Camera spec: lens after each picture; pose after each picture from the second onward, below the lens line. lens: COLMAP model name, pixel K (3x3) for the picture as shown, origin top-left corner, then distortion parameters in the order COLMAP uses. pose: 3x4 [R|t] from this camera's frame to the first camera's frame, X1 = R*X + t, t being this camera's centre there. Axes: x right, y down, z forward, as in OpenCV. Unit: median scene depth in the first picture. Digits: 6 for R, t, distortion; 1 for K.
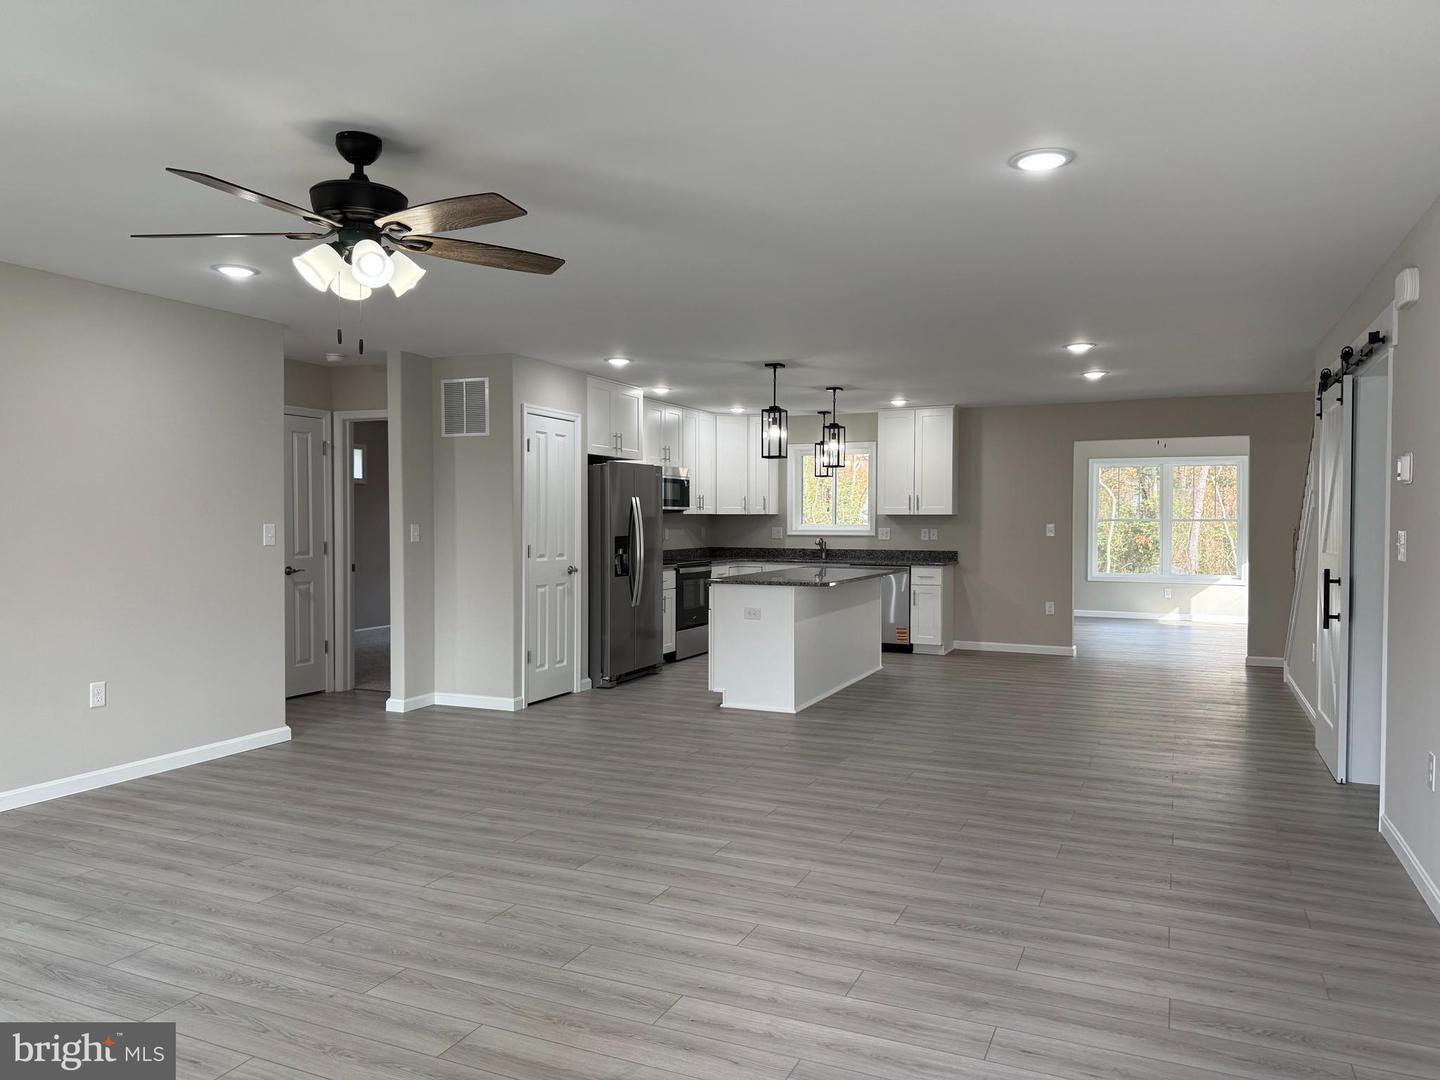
lens RADIAL K [[1022.4, 0, 680.3], [0, 1022.4, 546.1], [0, 0, 1]] dist [0.061406, -0.058824]
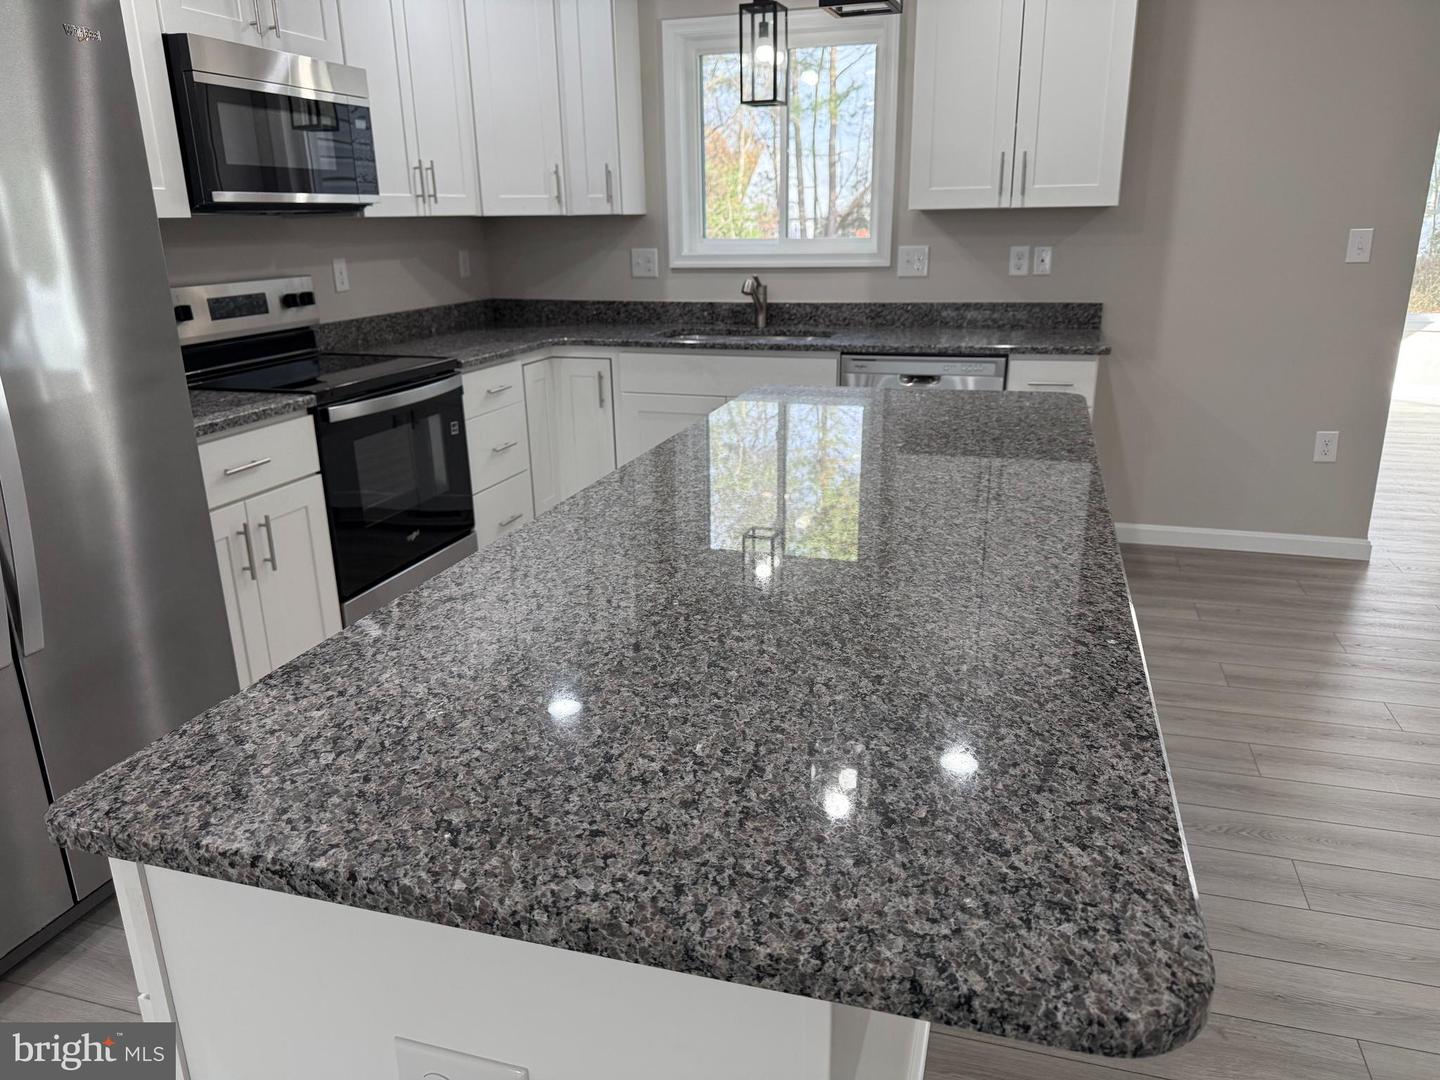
lens RADIAL K [[1022.4, 0, 696.5], [0, 1022.4, 546.1], [0, 0, 1]] dist [0.061406, -0.058824]
pose [[0.989466, -0.059700, 0.131884, 0.056263], [0.021234, 0.961007, 0.275707, -0.017548], [-0.143201, -0.270002, 0.952151, 0.599614]]
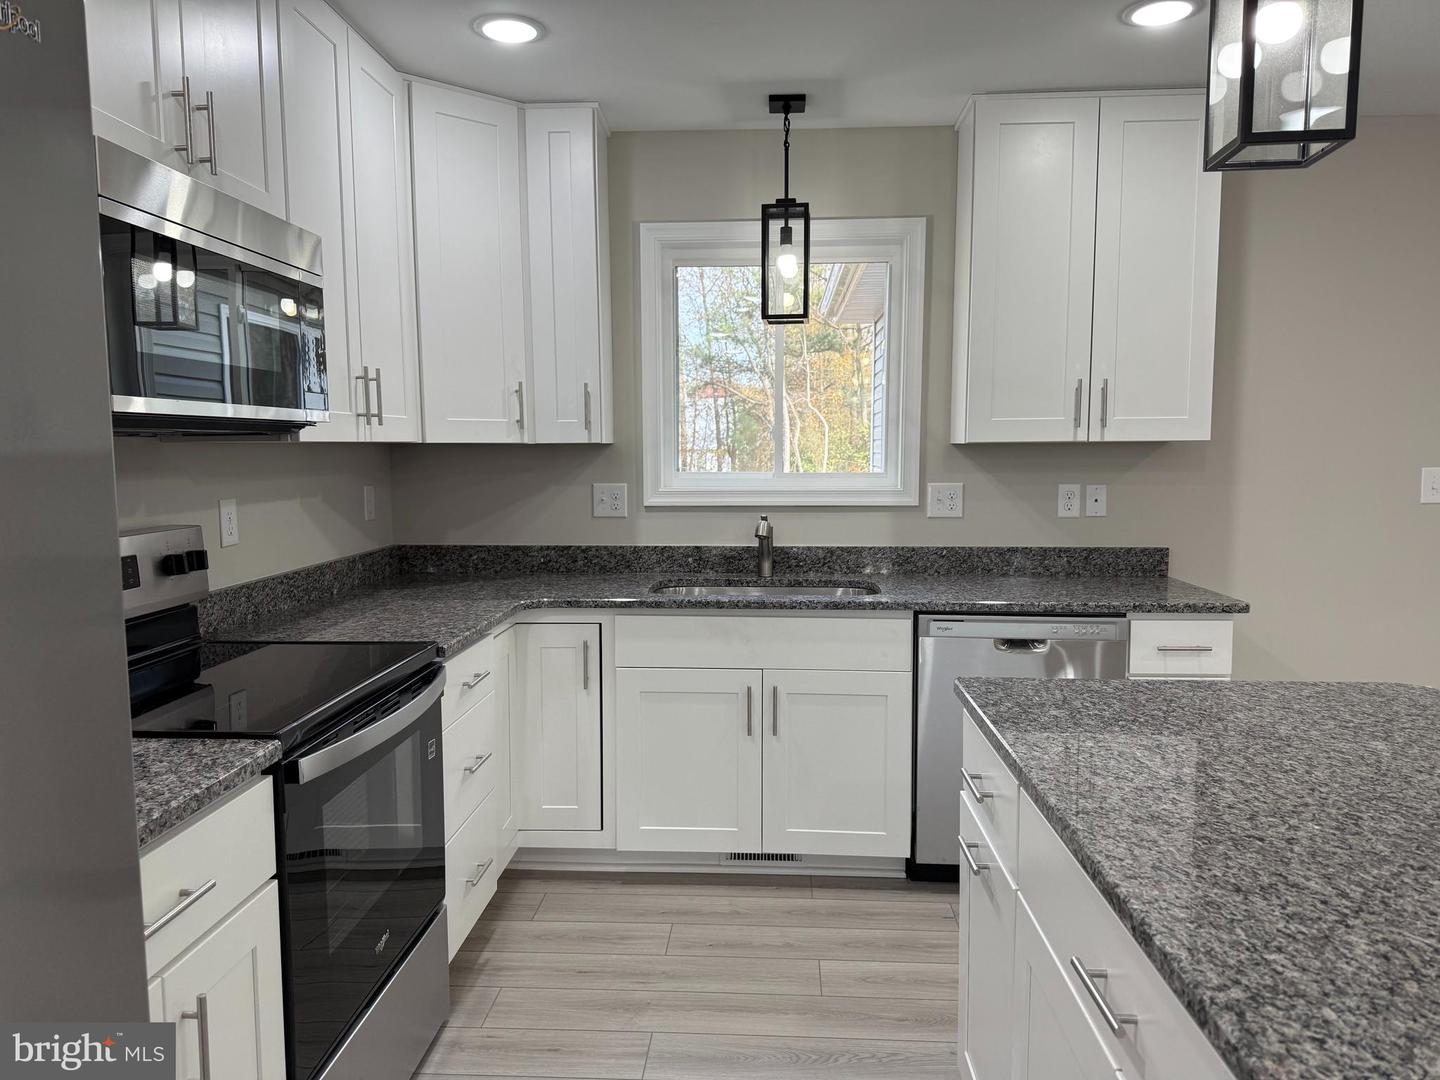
lens RADIAL K [[1022.4, 0, 717.5], [0, 1022.4, 541.1], [0, 0, 1]] dist [0.061406, -0.058824]
pose [[0.921633, -0.040251, 0.385970, -0.001165], [0.015783, 0.997671, 0.066357, -0.021821], [-0.387742, -0.055065, 0.920122, 0.713193]]
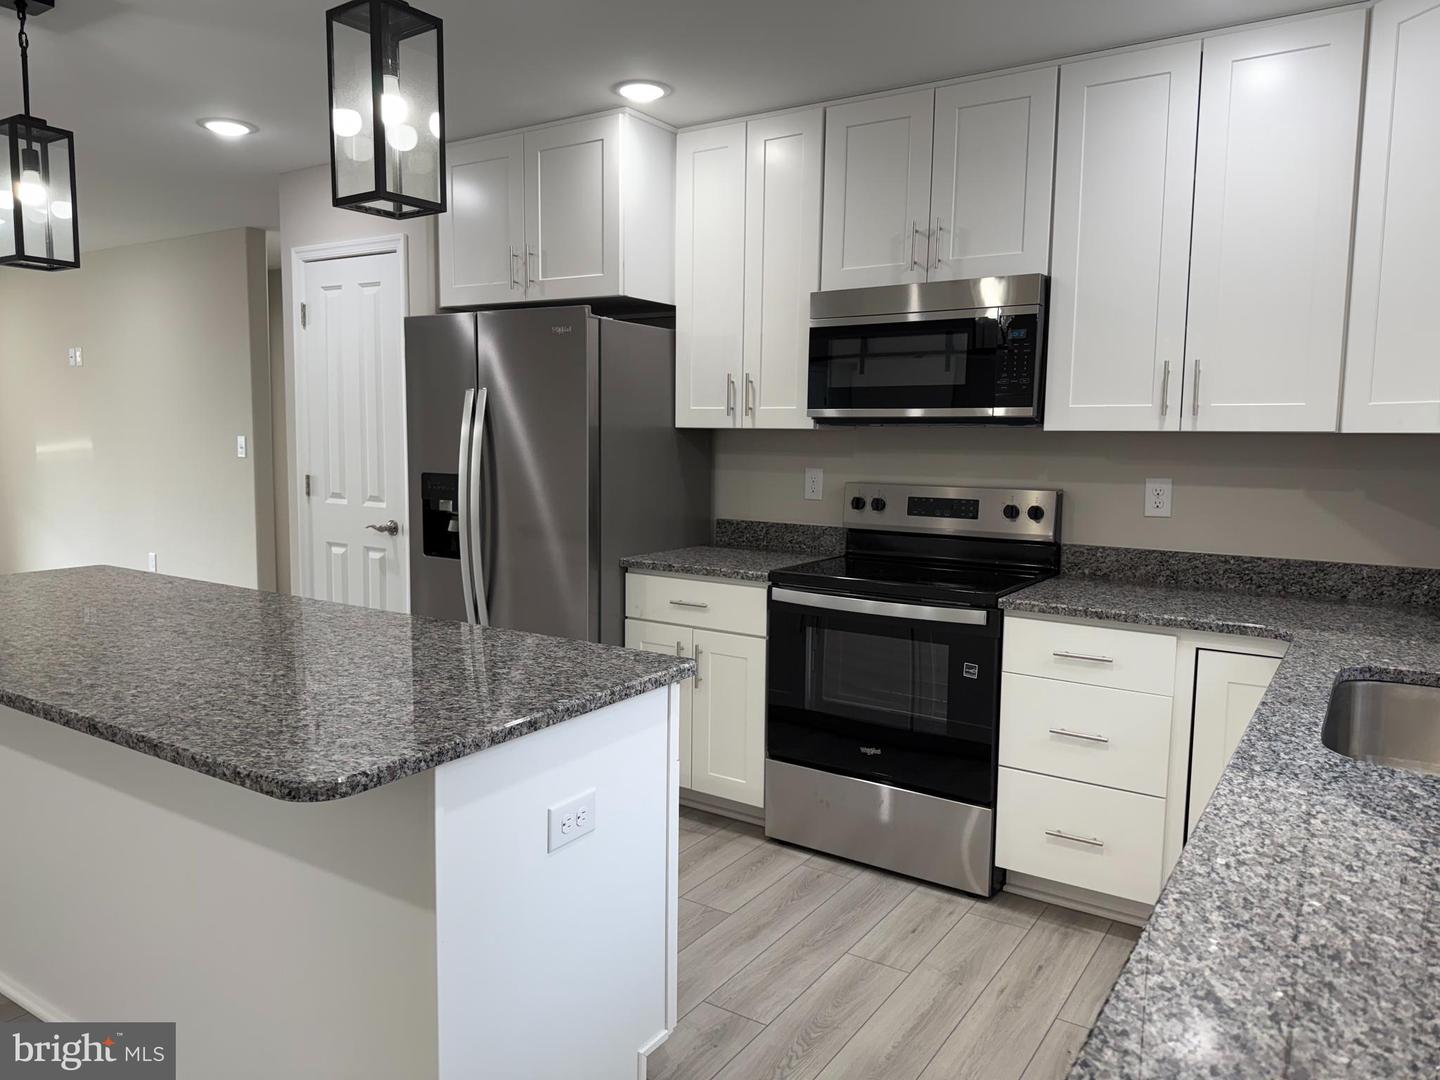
lens RADIAL K [[1022.4, 0, 728.3], [0, 1022.4, 545.5], [0, 0, 1]] dist [0.061406, -0.058824]
pose [[-0.124529, 0.105649, -0.986575, 0.299968], [-0.042350, 0.992843, 0.111665, -0.026210], [0.991312, 0.055687, -0.119163, 0.898244]]
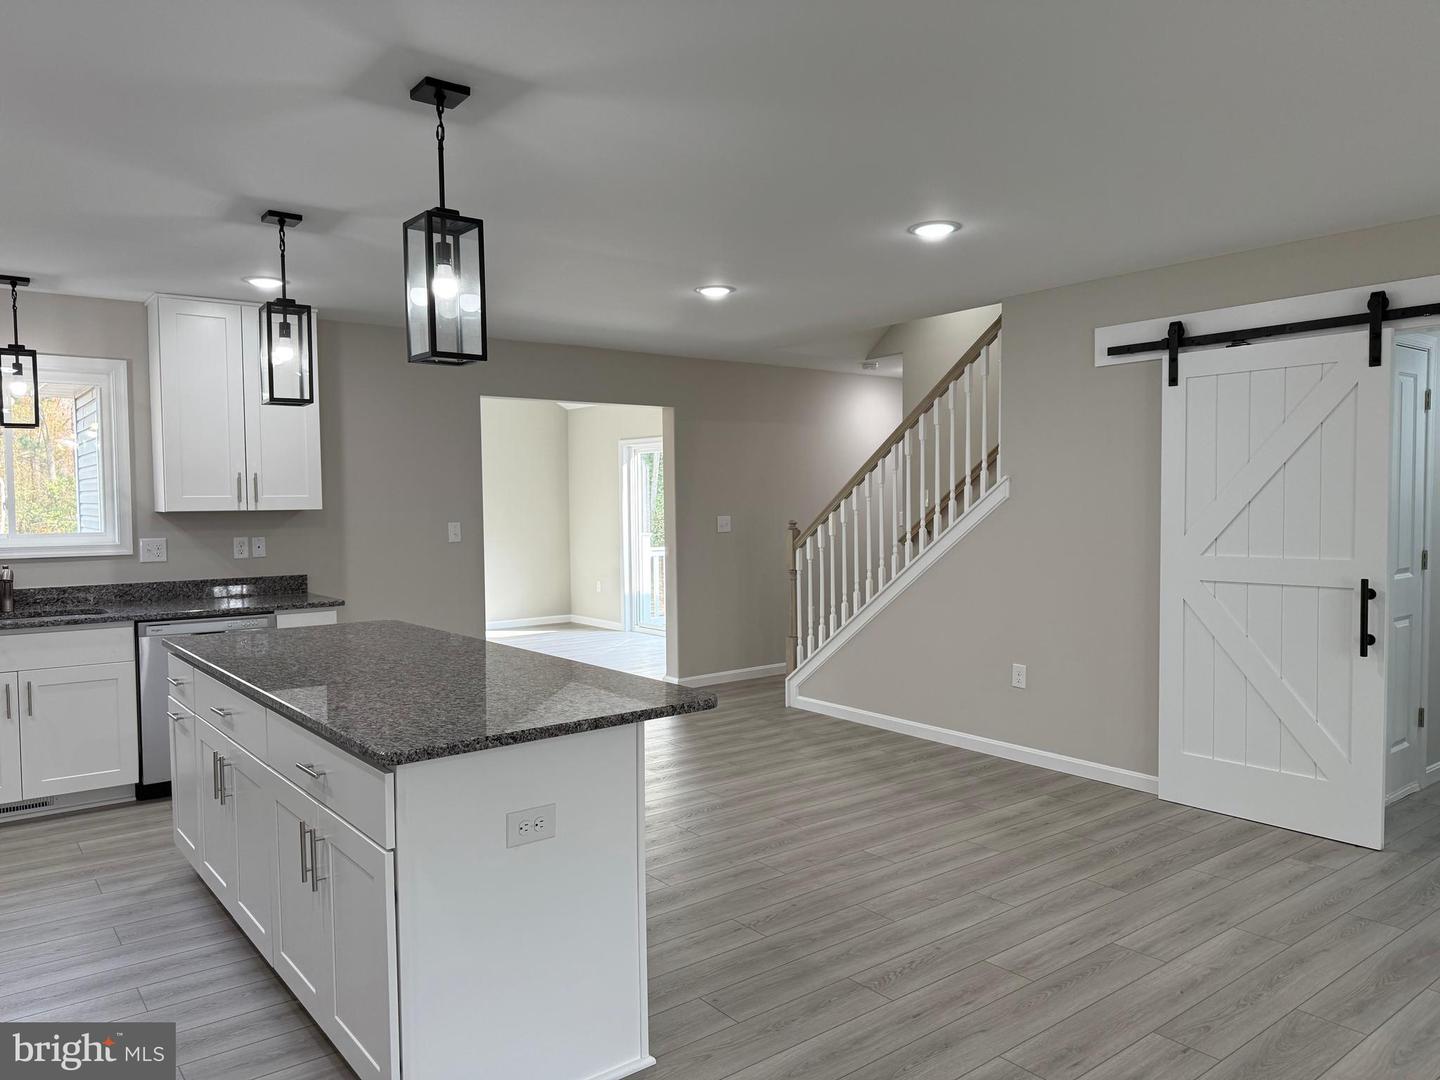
lens RADIAL K [[1022.4, 0, 693.6], [0, 1022.4, 551.6], [0, 0, 1]] dist [0.061406, -0.058824]
pose [[0.455234, -0.051367, 0.888889, -0.125842], [0.036287, 0.998575, 0.039122, -0.021192], [-0.889632, 0.014445, 0.456449, 0.536326]]
